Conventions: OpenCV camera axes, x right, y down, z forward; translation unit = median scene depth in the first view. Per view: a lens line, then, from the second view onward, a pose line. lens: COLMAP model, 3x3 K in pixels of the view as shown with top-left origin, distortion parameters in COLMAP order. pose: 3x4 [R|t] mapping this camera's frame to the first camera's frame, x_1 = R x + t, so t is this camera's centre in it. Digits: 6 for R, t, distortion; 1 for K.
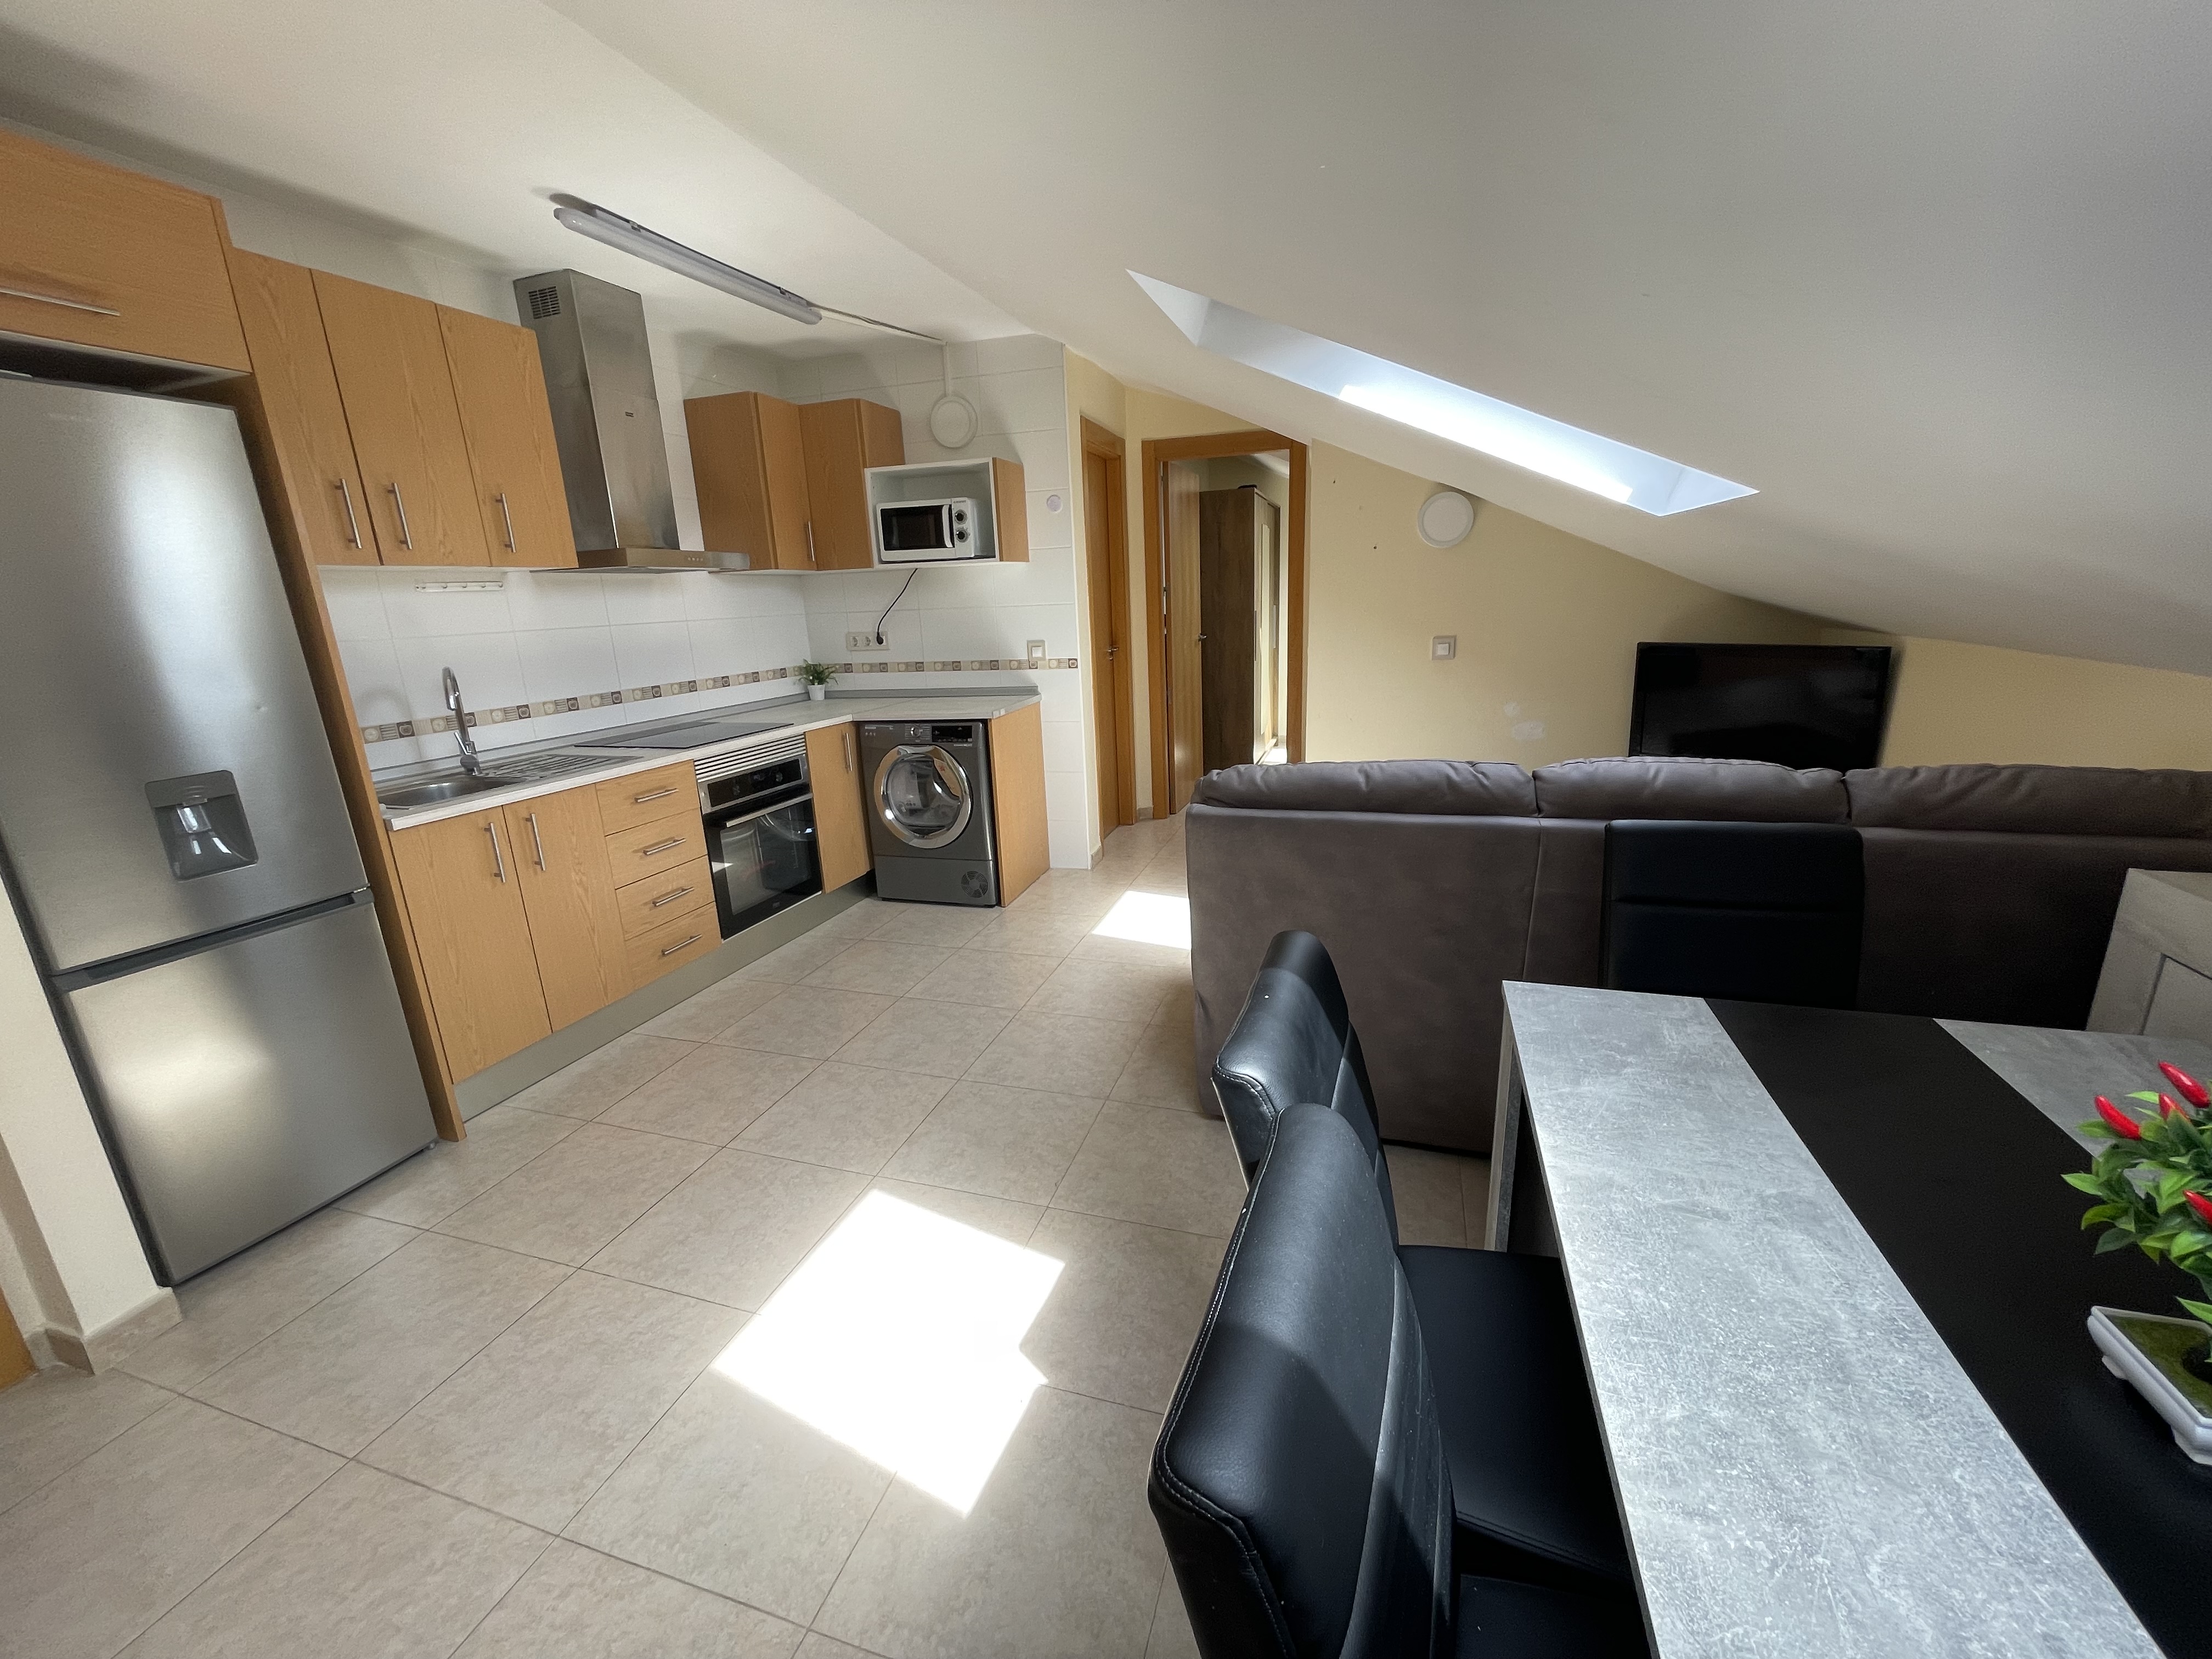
lens RADIAL K [[898.0, 0, 1099.0], [0, 898.0, 838.6], [0, 0, 1]] dist [-0.005147, 0.001072]
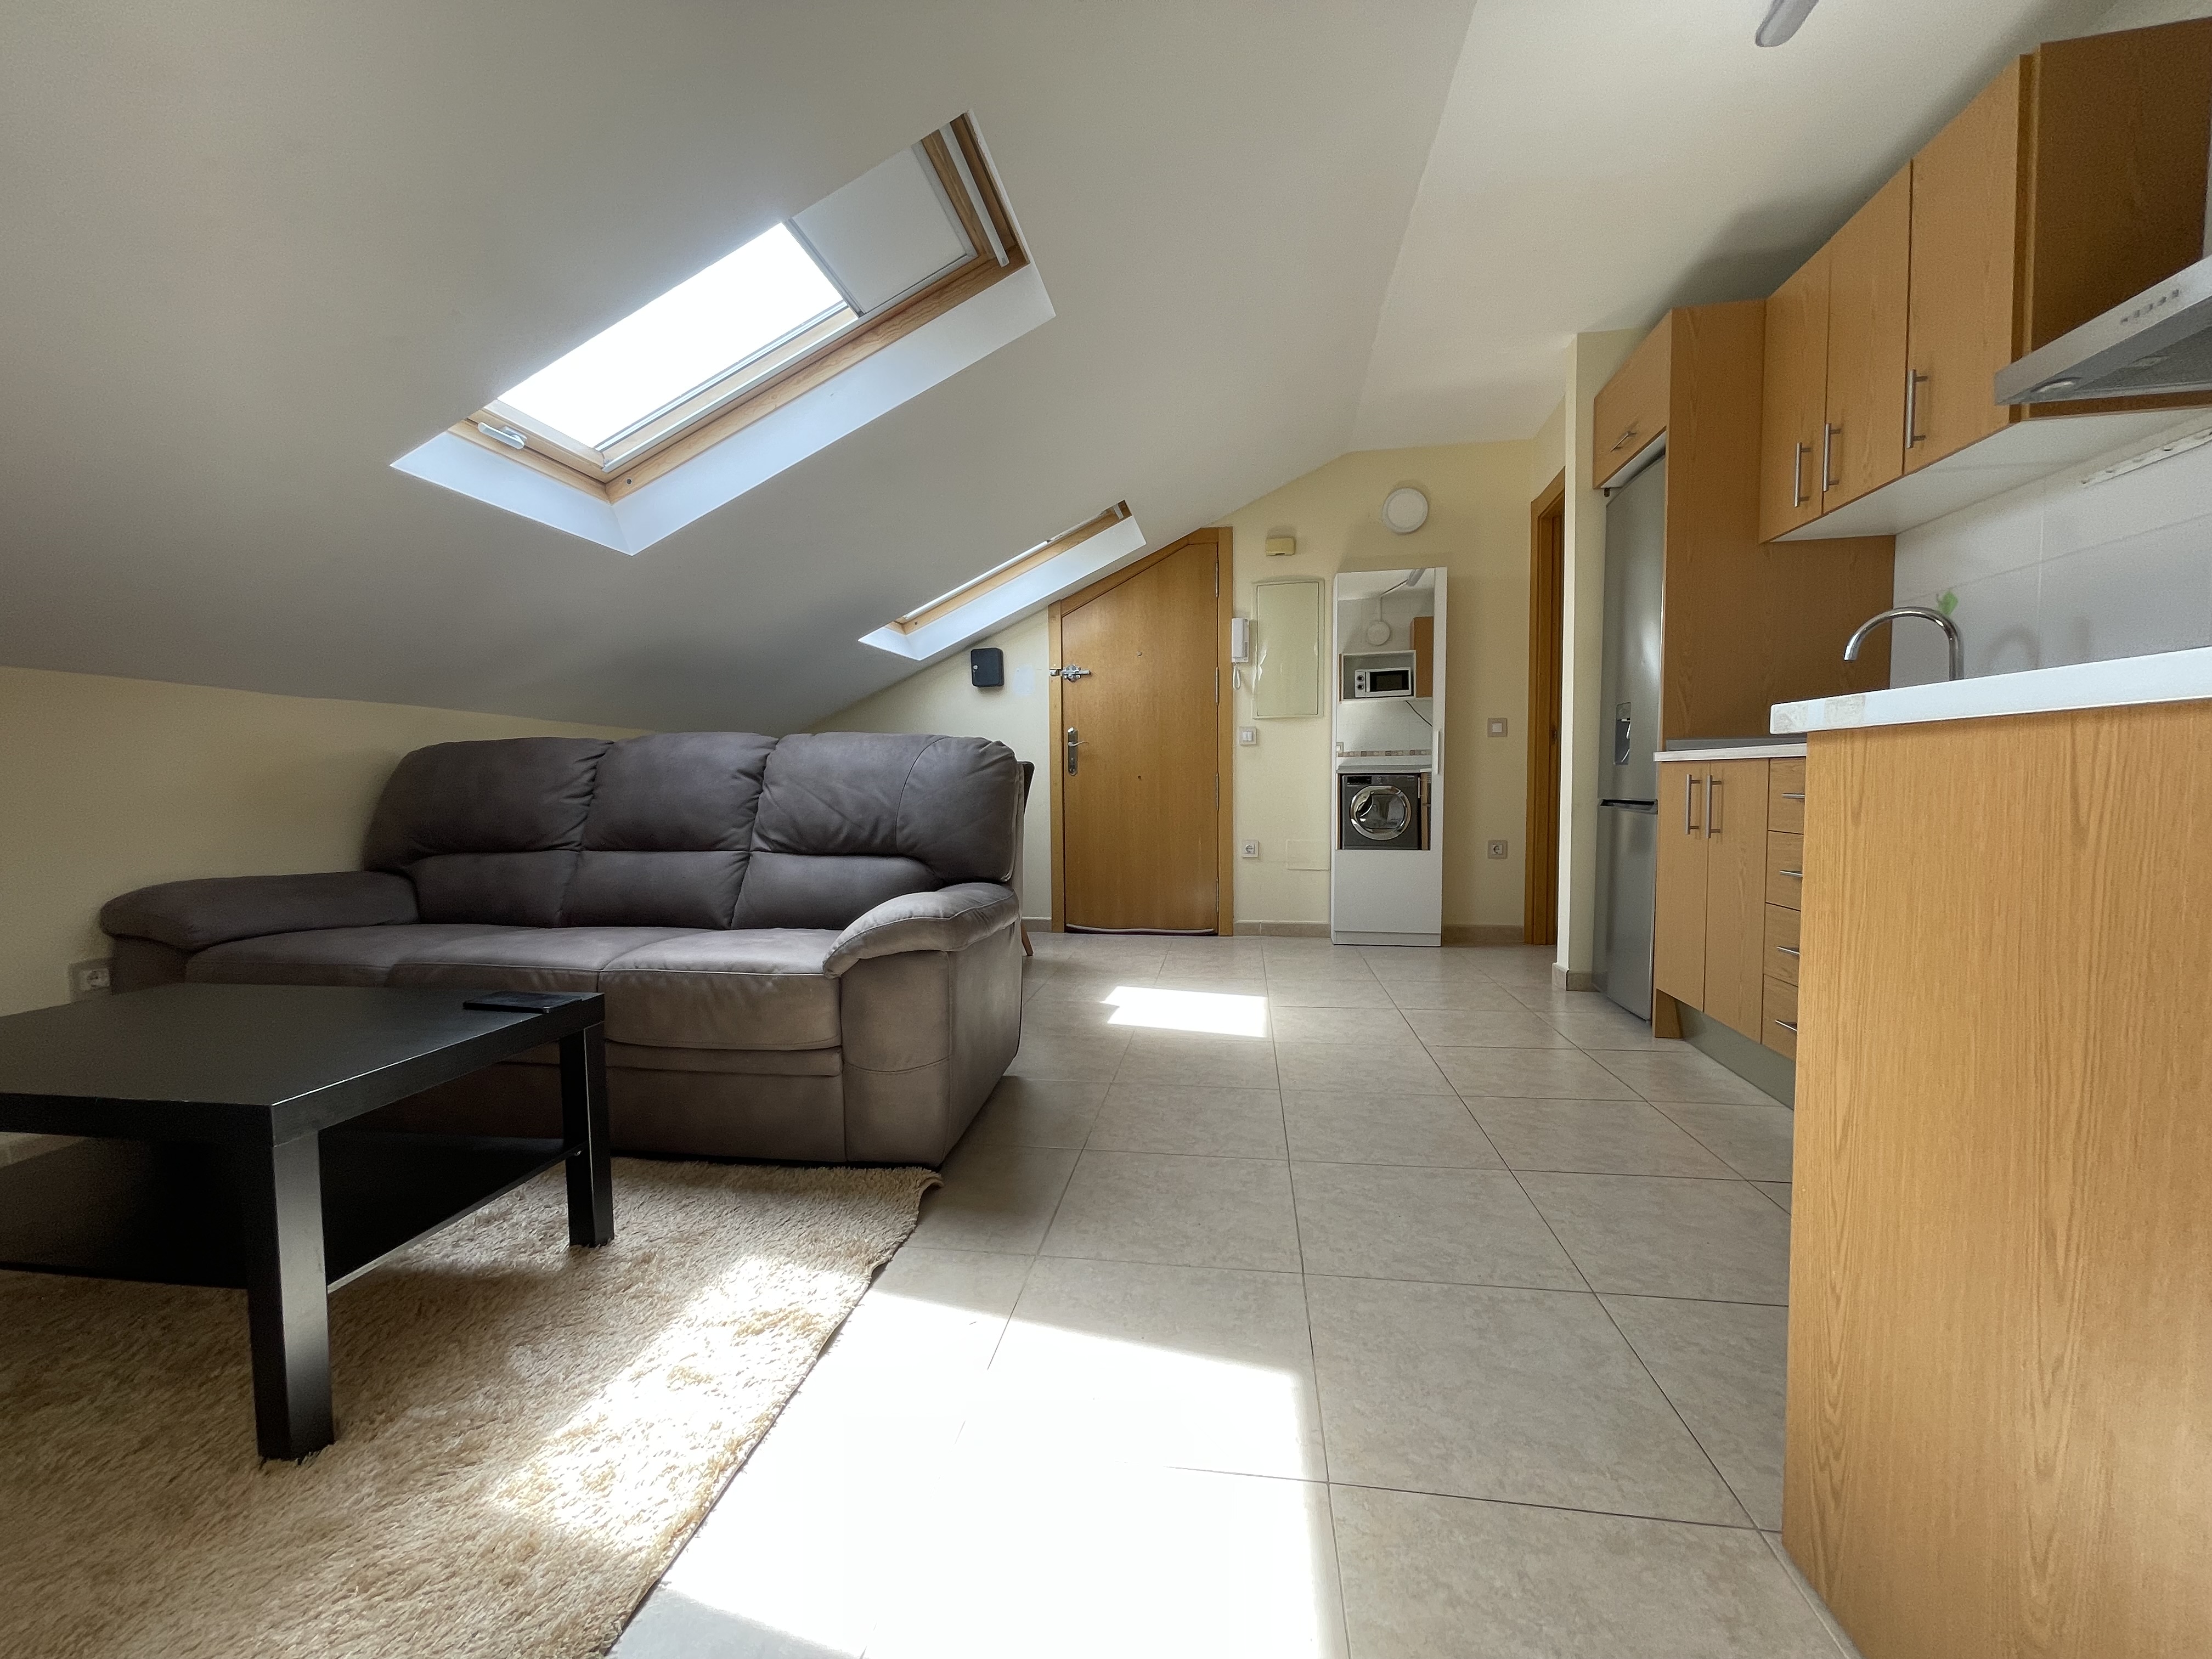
lens RADIAL K [[898.0, 0, 1107.8], [0, 898.0, 826.8], [0, 0, 1]] dist [-0.005147, 0.001072]
pose [[-0.984666, 0.066759, -0.161173, 0.135380], [0.013379, 0.950059, 0.311783, -0.253891], [0.173938, 0.304846, -0.936384, 1.619061]]
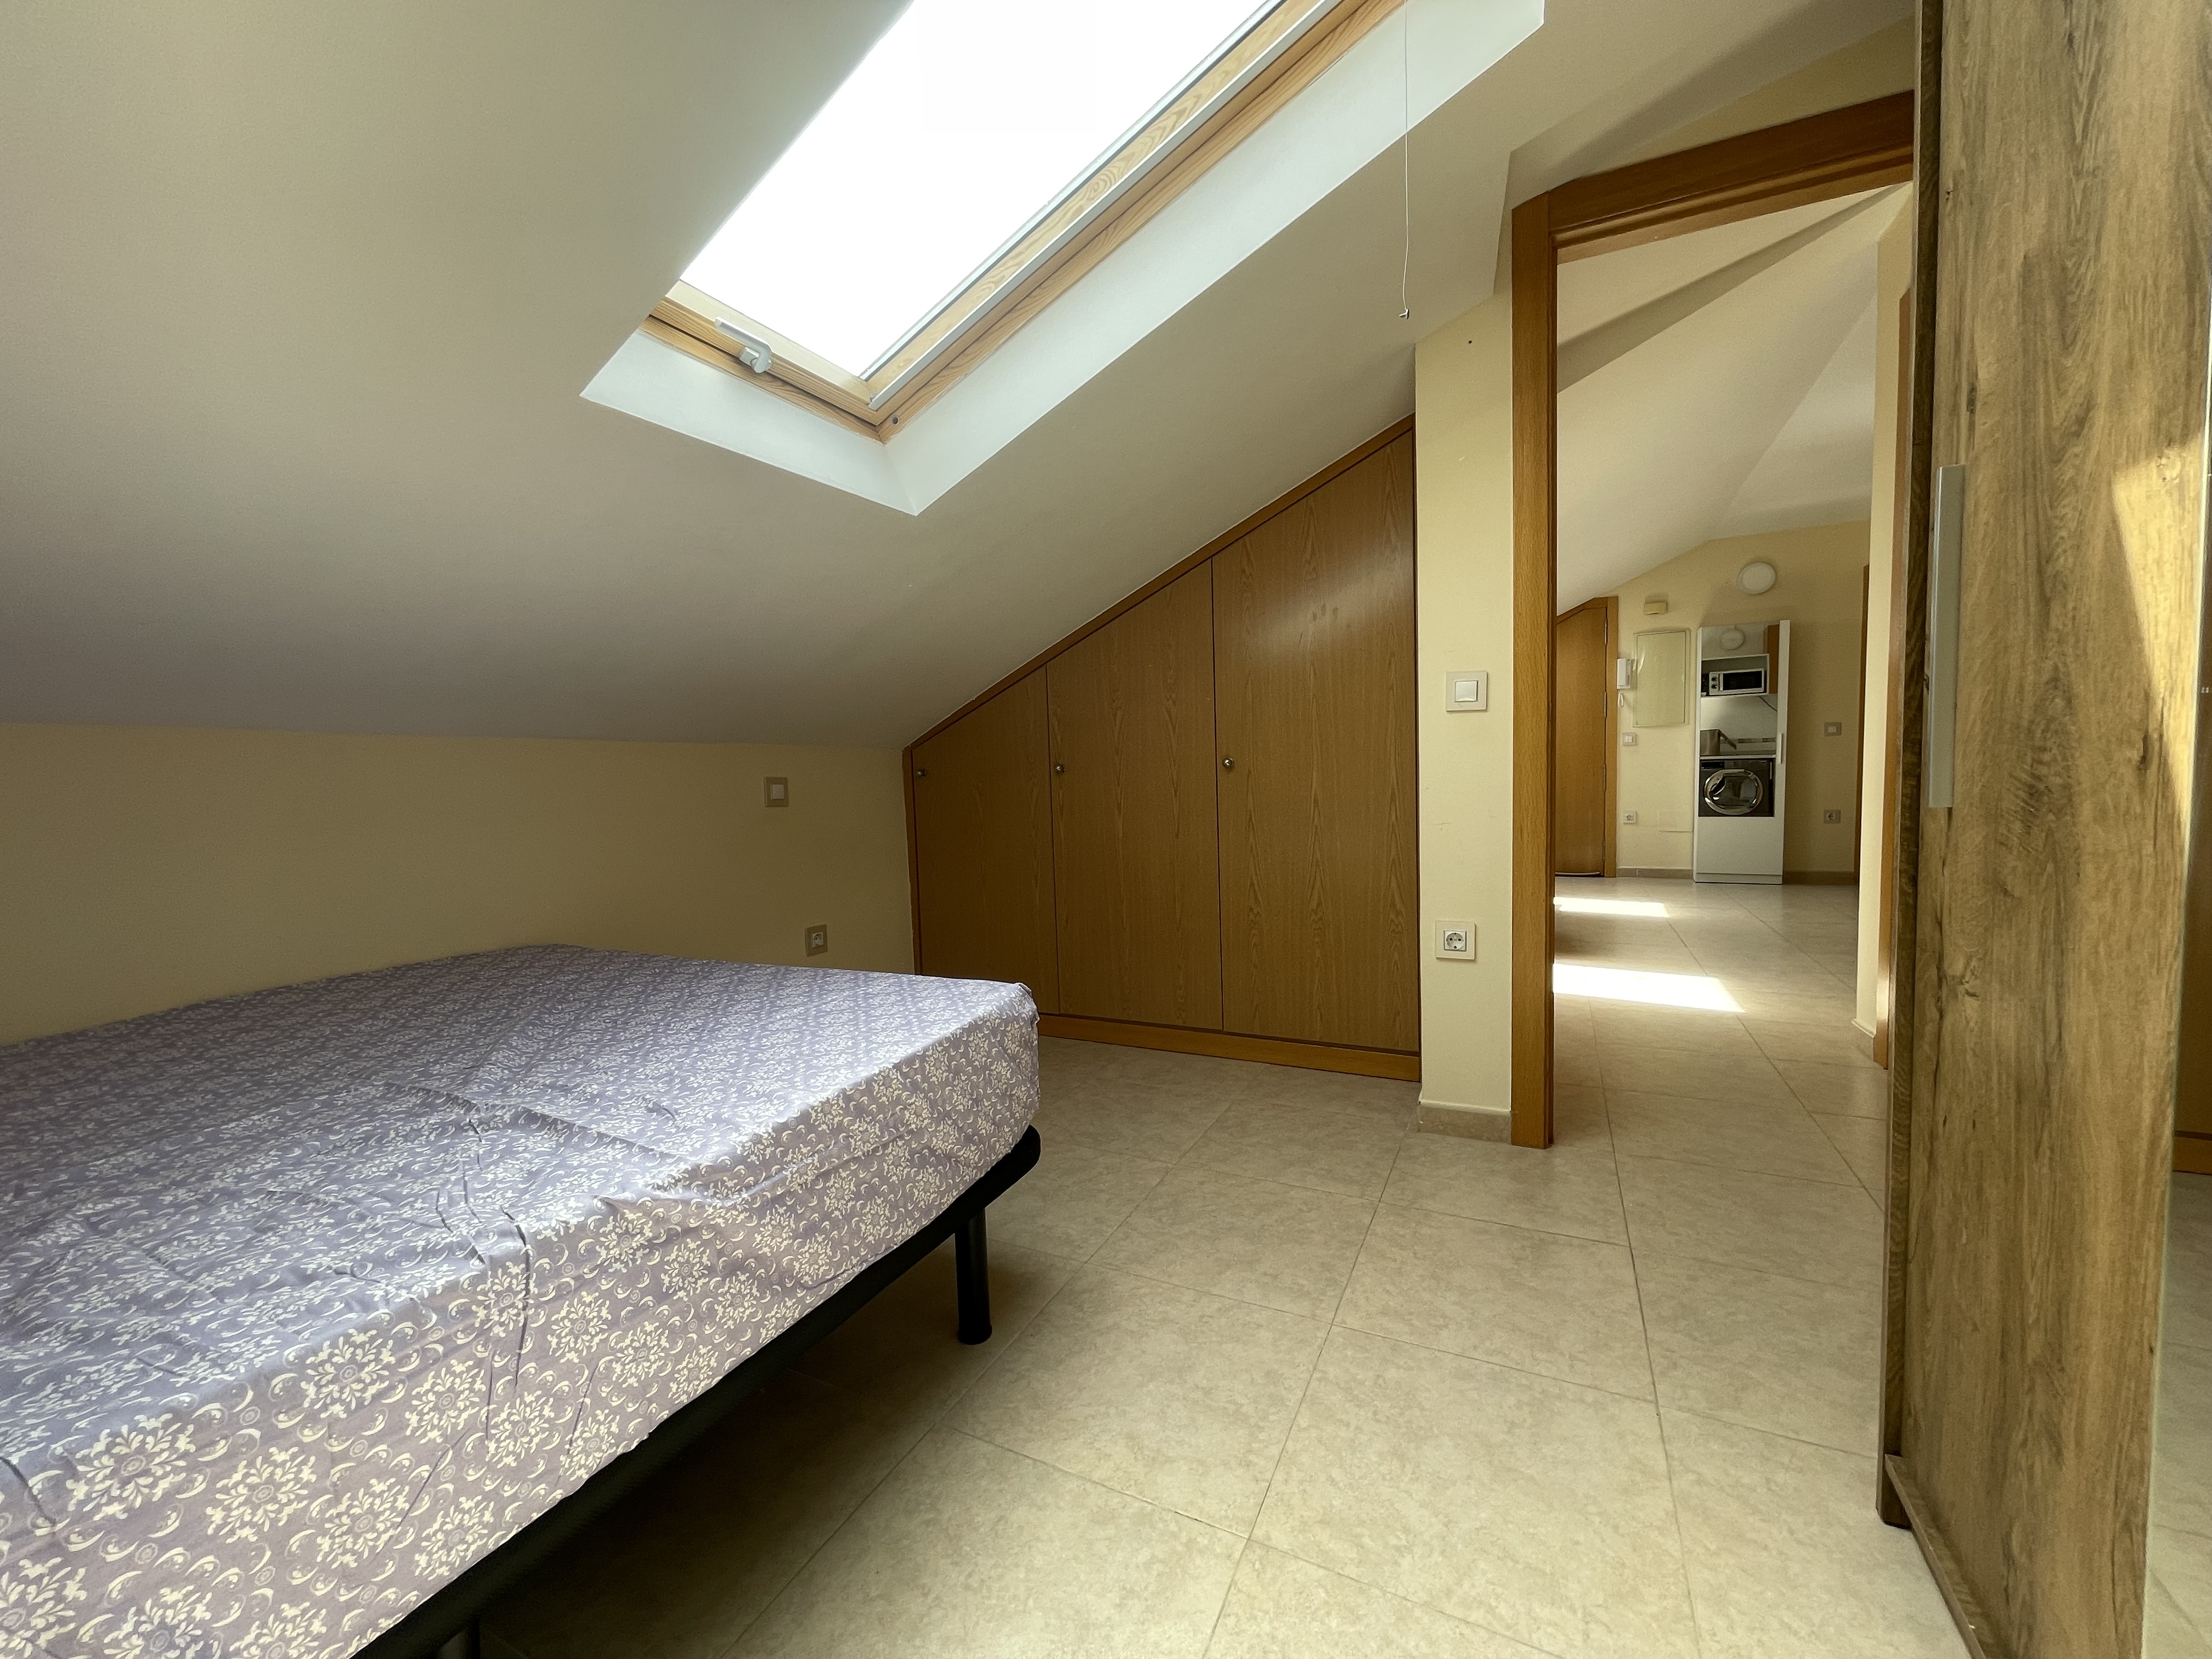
lens RADIAL K [[898.0, 0, 1101.9], [0, 898.0, 826.0], [0, 0, 1]] dist [-0.005147, 0.001072]
pose [[-0.985977, 0.067062, 0.152812, 0.643361], [0.111649, 0.945664, 0.305374, -0.564426], [-0.124030, 0.318153, -0.939891, 2.570891]]
